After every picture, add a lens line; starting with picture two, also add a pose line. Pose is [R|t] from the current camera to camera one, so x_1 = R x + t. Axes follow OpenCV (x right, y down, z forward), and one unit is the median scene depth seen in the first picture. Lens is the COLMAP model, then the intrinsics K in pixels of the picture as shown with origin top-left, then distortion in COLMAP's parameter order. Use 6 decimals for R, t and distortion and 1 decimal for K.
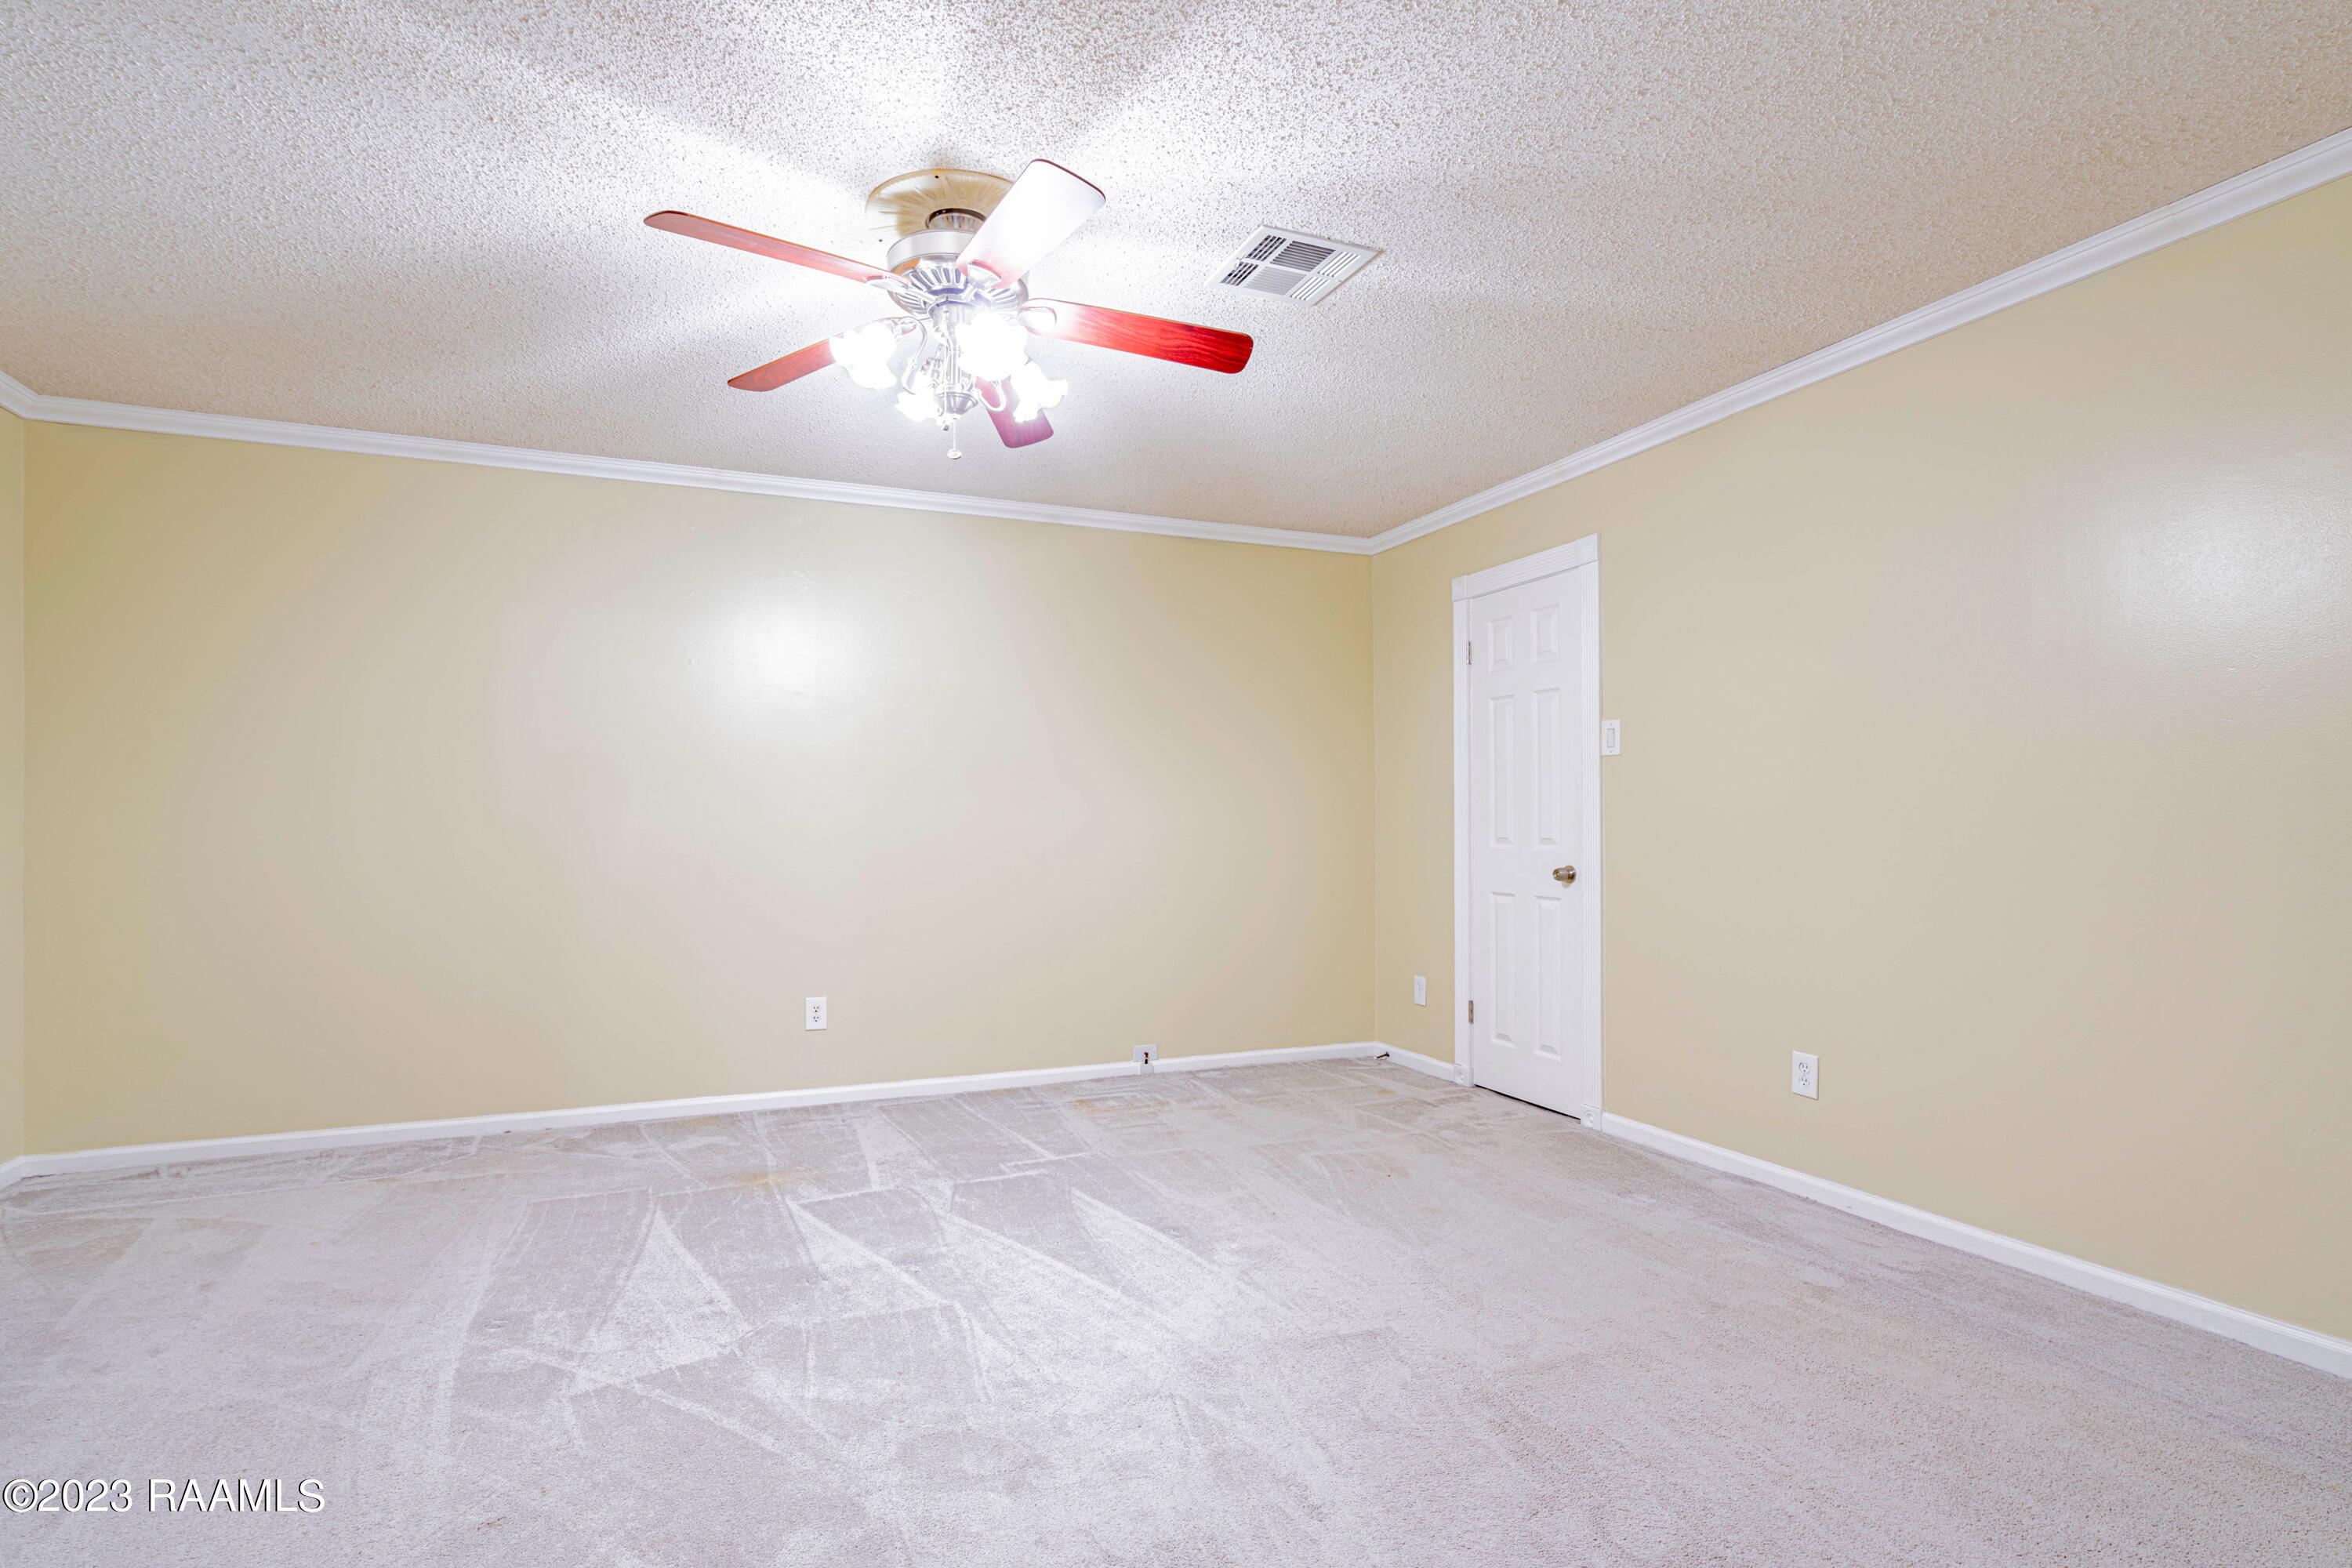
lens RADIAL K [[1106.4, 0, 1174.2], [0, 1106.4, 788.3], [0, 0, 1]] dist [-0.005515, 0.001840]
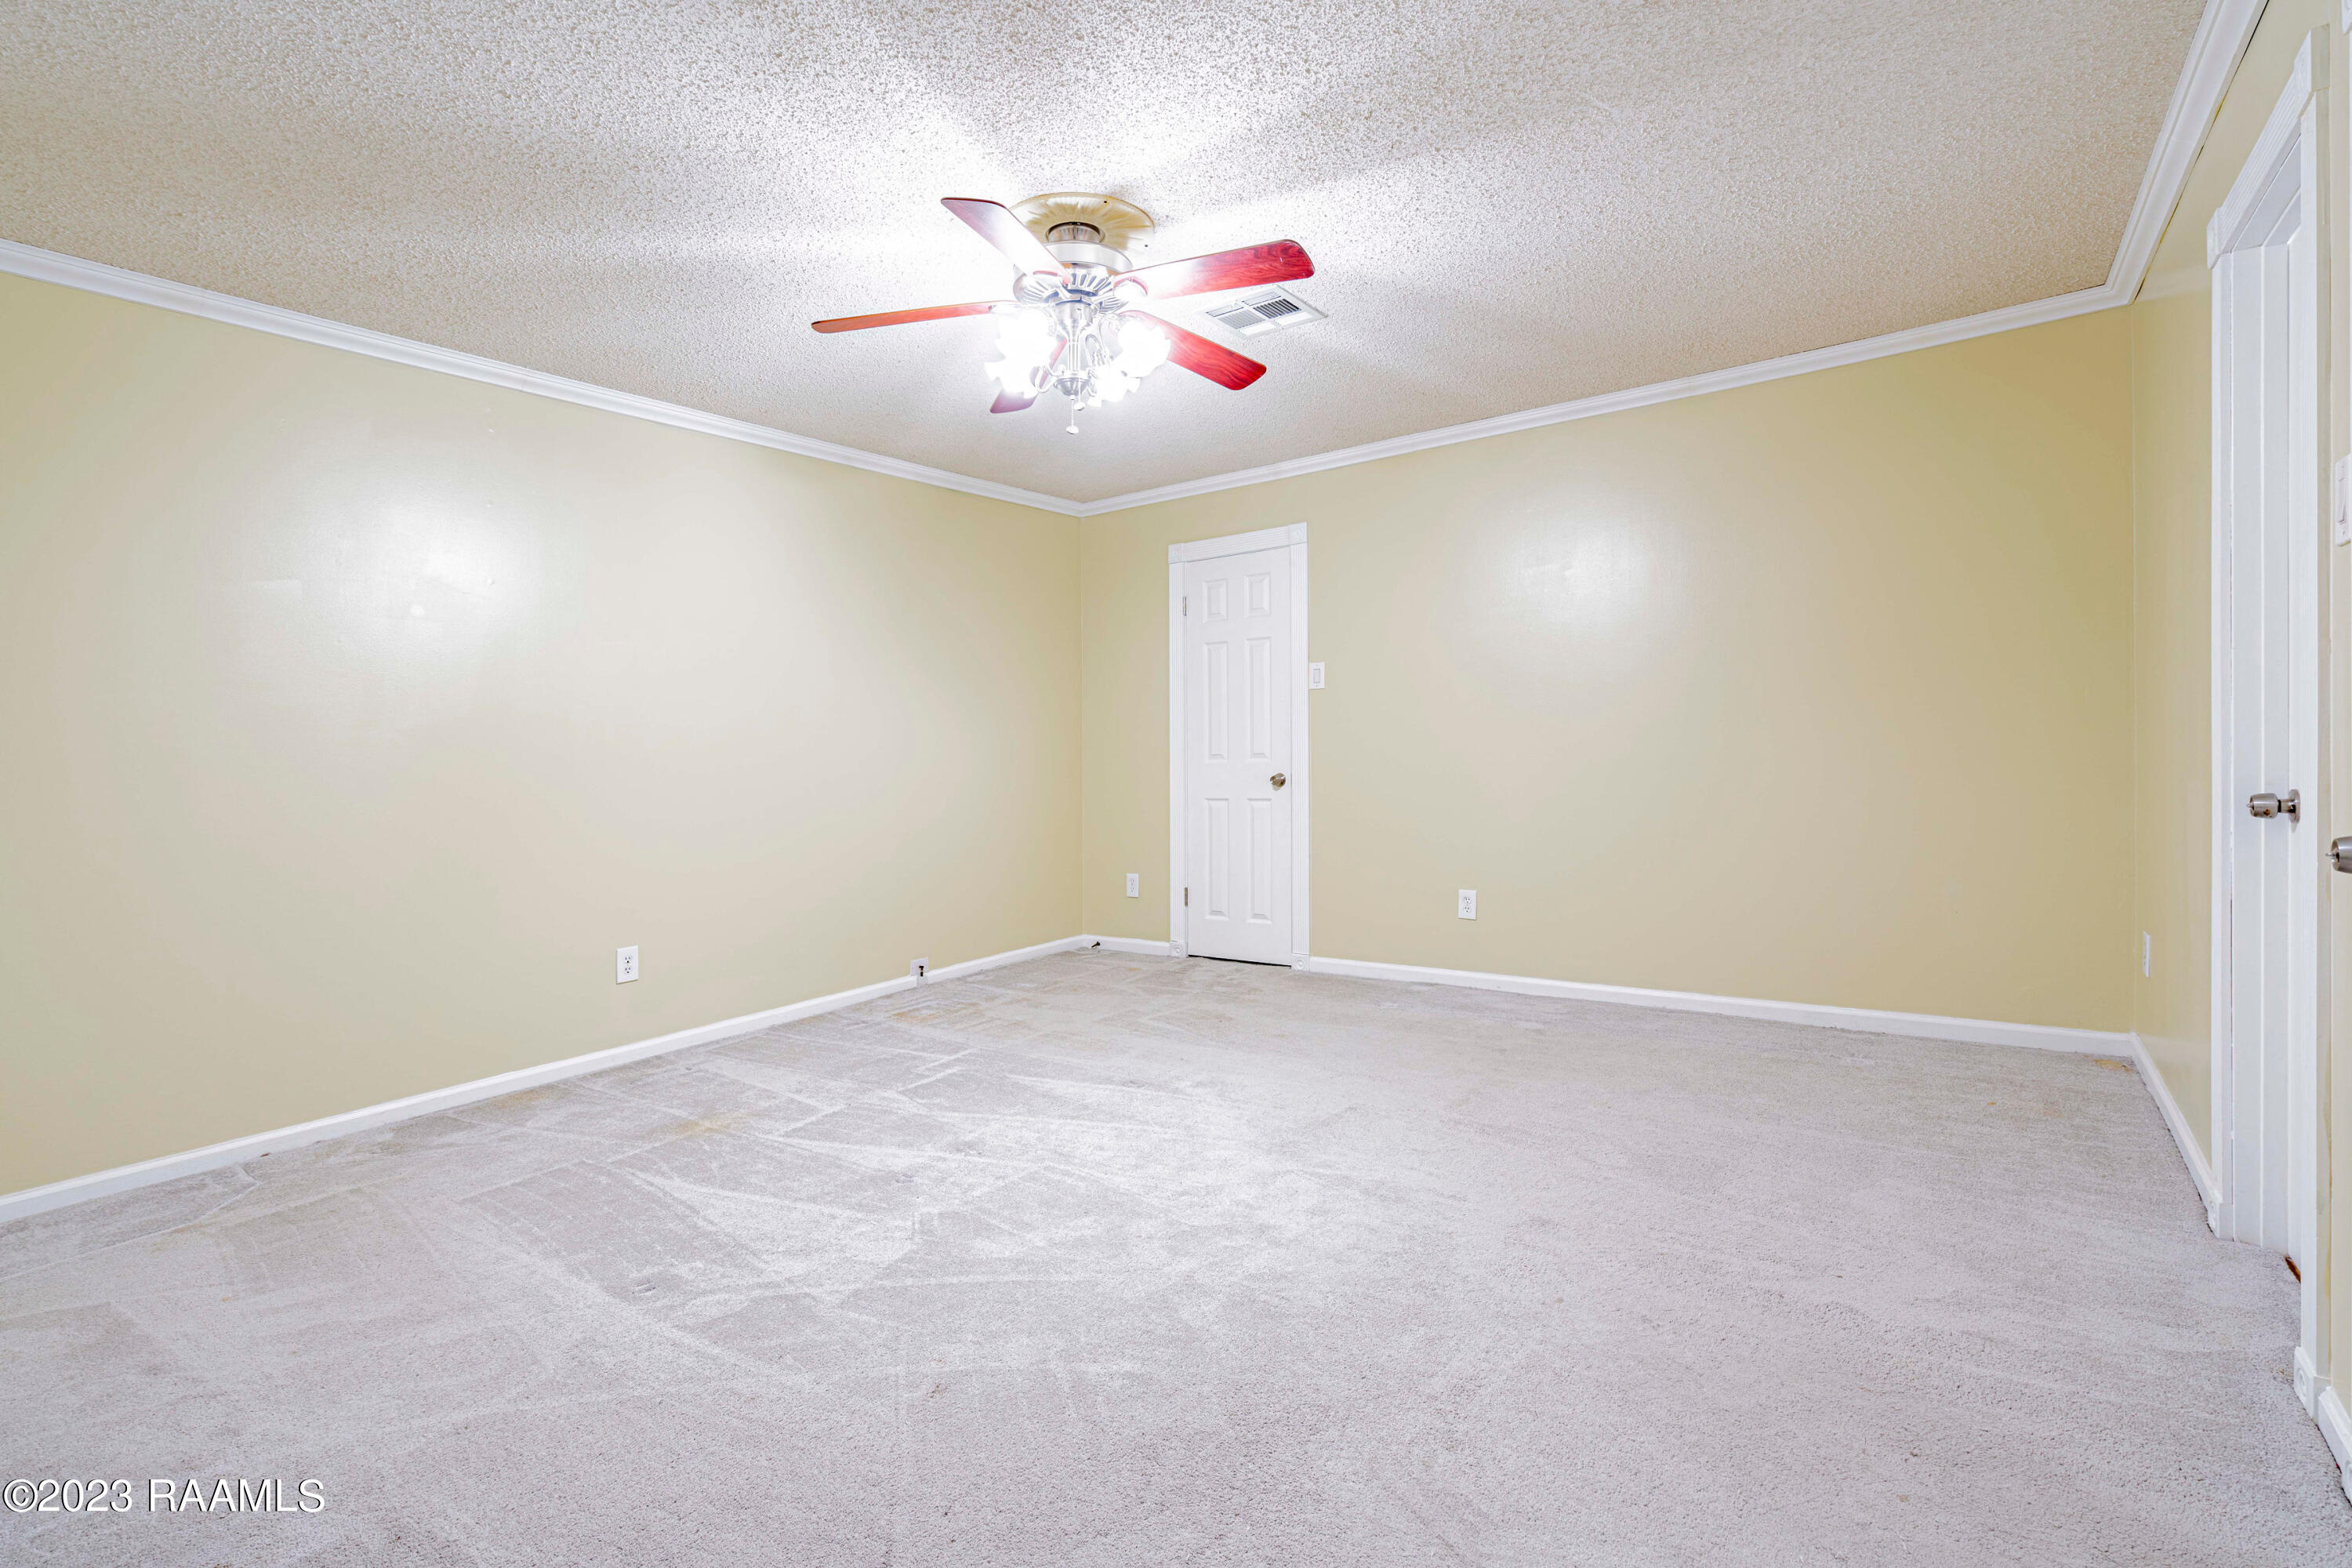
lens RADIAL K [[1106.4, 0, 1111.3], [0, 1106.4, 724.7], [0, 0, 1]] dist [-0.005515, 0.001840]
pose [[0.852026, -0.015783, 0.523262, -0.517146], [0.014962, 0.999871, 0.005797, 0.002059], [-0.523286, 0.002890, 0.852152, -0.011714]]
